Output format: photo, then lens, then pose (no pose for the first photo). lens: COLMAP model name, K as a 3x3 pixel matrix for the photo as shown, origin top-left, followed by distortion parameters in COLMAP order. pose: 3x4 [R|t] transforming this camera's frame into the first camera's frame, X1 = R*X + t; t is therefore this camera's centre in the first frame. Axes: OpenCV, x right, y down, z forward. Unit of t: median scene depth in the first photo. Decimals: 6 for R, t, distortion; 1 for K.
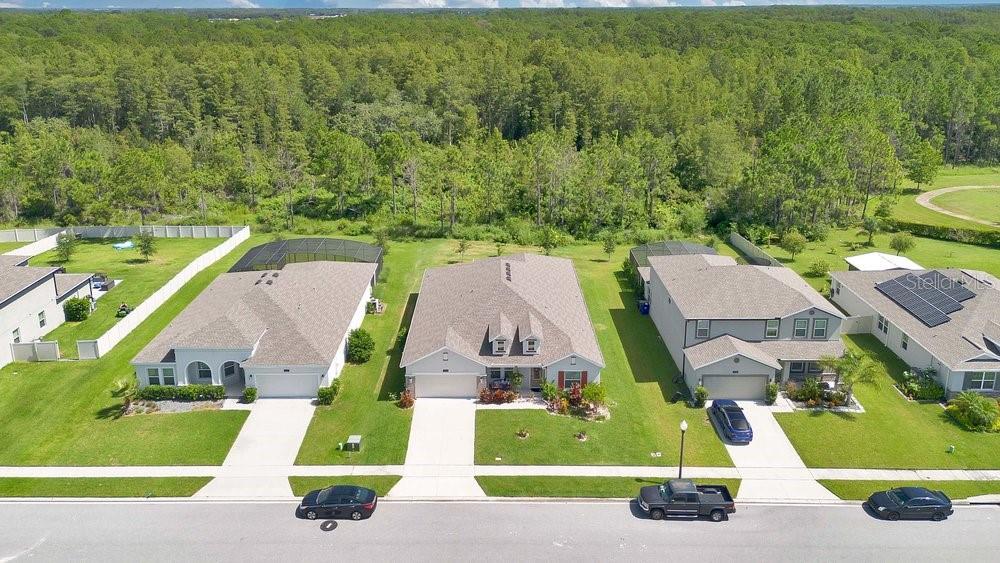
lens RADIAL K [[711.6, 0, 485.9], [0, 711.6, 241.2], [0, 0, 1]] dist [0.039837, -0.002219]
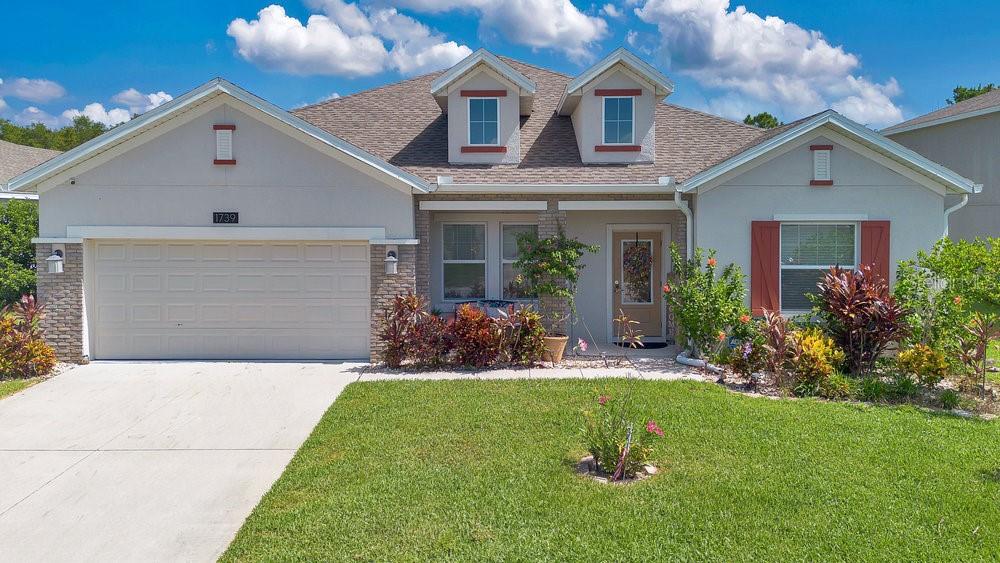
lens RADIAL K [[711.5, 0, 500.1], [0, 711.5, 276.4], [0, 0, 1]] dist [0.074216, -0.085947]
pose [[0.999917, 0.003664, -0.012391, 0.029075], [-0.006450, 0.972451, -0.233016, 0.248004], [0.011196, 0.233077, 0.972394, 0.790723]]
